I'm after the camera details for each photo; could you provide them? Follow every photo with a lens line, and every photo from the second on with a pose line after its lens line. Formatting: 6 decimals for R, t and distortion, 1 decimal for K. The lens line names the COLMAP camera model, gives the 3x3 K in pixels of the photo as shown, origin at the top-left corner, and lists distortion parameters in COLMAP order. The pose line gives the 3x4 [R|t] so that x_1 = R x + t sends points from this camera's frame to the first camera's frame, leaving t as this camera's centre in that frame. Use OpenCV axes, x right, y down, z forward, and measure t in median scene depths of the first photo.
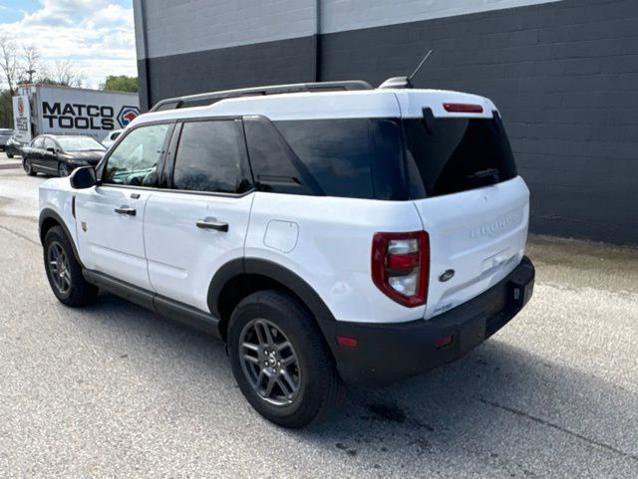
lens RADIAL K [[497.9, 0, 299.8], [0, 497.9, 240.0], [0, 0, 1]] dist [-0.000803, 0.001116]
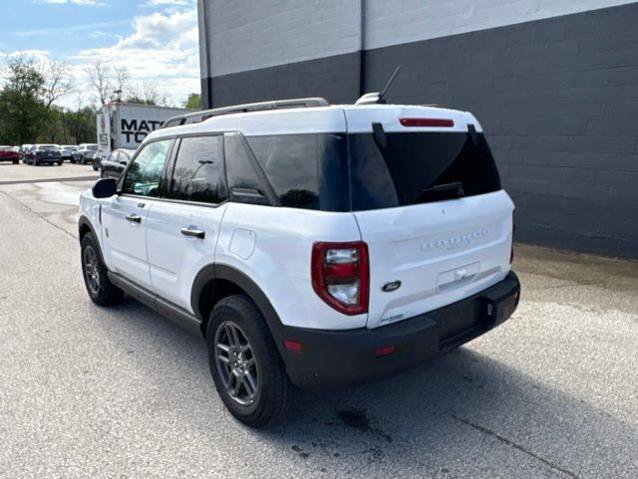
lens RADIAL K [[497.9, 0, 299.8], [0, 497.9, 240.0], [0, 0, 1]] dist [-0.000803, 0.001116]
pose [[0.988094, 0.024803, -0.151838, 0.209836], [-0.028836, 0.999286, -0.024413, 0.005694], [0.151124, 0.028500, 0.988104, -0.030929]]
